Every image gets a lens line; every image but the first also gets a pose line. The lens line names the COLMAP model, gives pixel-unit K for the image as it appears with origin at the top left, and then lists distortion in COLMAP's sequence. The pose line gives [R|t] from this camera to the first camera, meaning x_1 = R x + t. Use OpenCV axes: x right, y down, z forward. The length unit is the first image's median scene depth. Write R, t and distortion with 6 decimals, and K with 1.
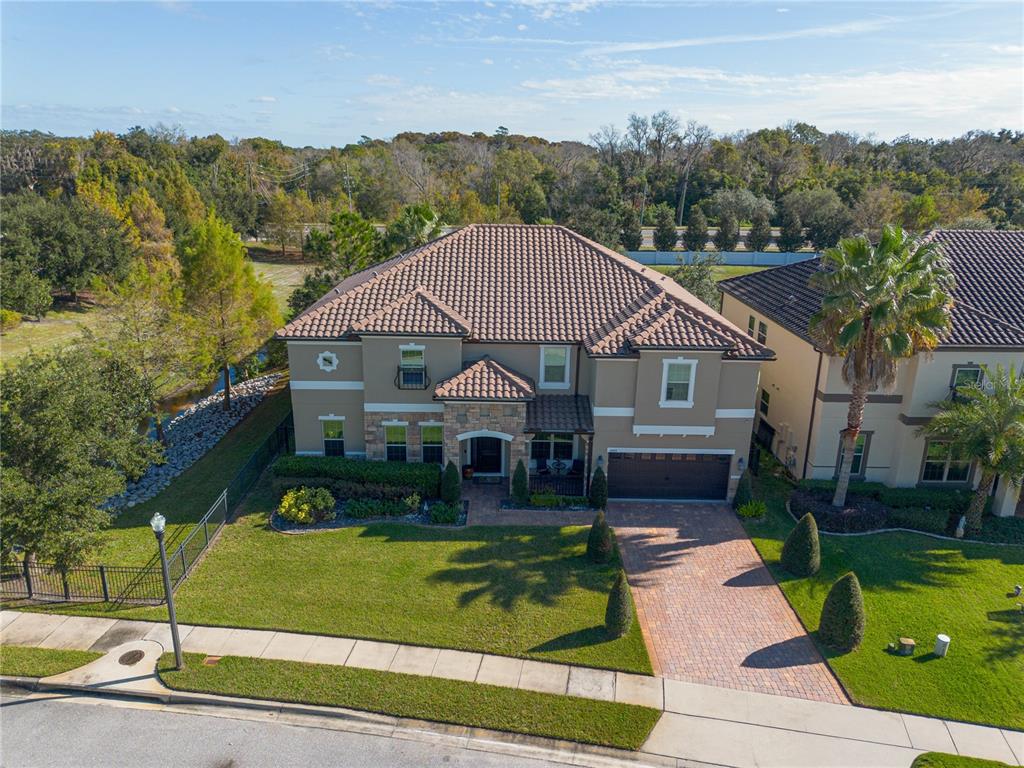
lens RADIAL K [[712.7, 0, 512.0], [0, 712.7, 384.0], [0, 0, 1]] dist [0.156243, 0.000233]
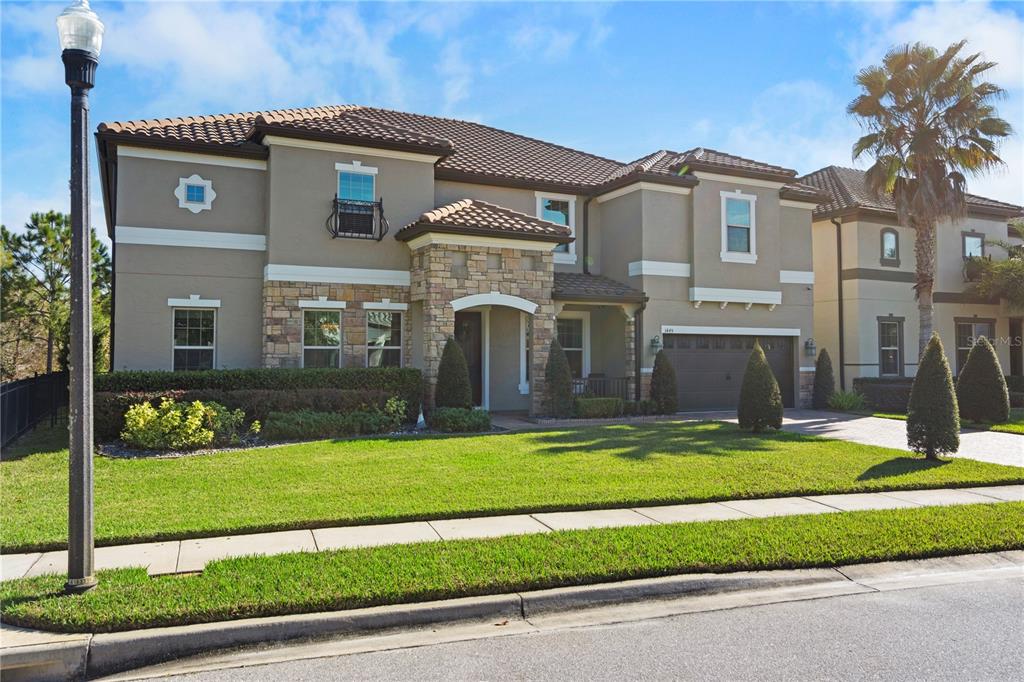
lens RADIAL K [[785.7, 0, 515.6], [0, 785.7, 325.2], [0, 0, 1]] dist [-0.005368, -0.001059]
pose [[0.898541, 0.000855, 0.438889, -0.306863], [0.143303, 0.944619, -0.295226, 0.282727], [-0.414835, 0.328167, 0.848657, 0.432783]]
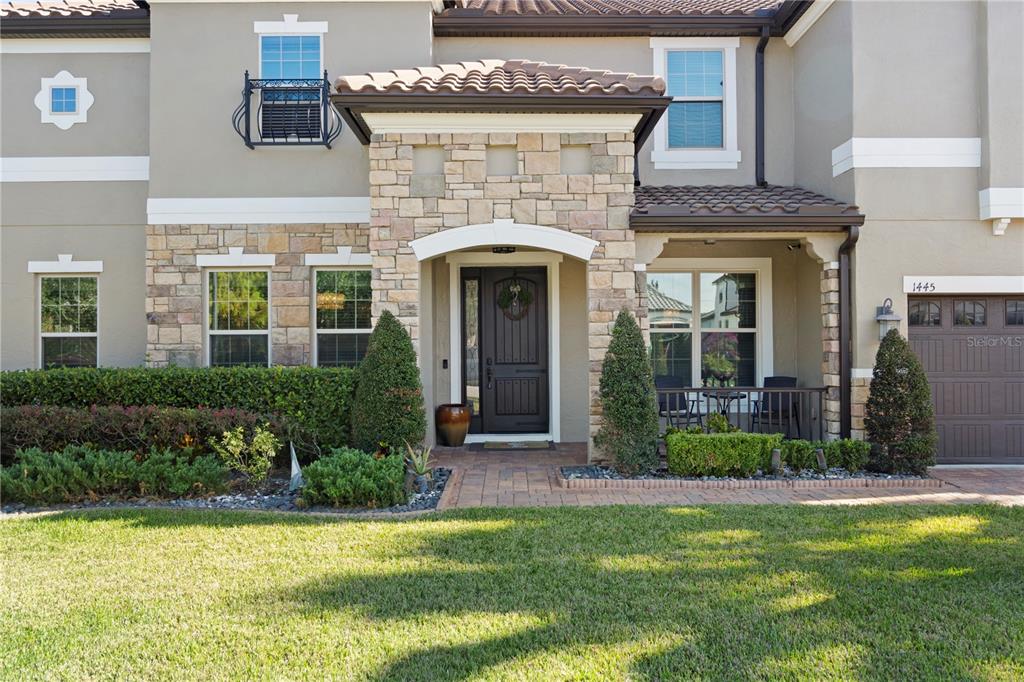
lens RADIAL K [[798.2, 0, 511.4], [0, 798.2, 335.2], [0, 0, 1]] dist [-0.002610, 0.000583]
pose [[0.999717, -0.022775, -0.006830, -0.032588], [0.019636, 0.952791, -0.302992, 0.211532], [0.013409, 0.302772, 0.952969, 0.674515]]
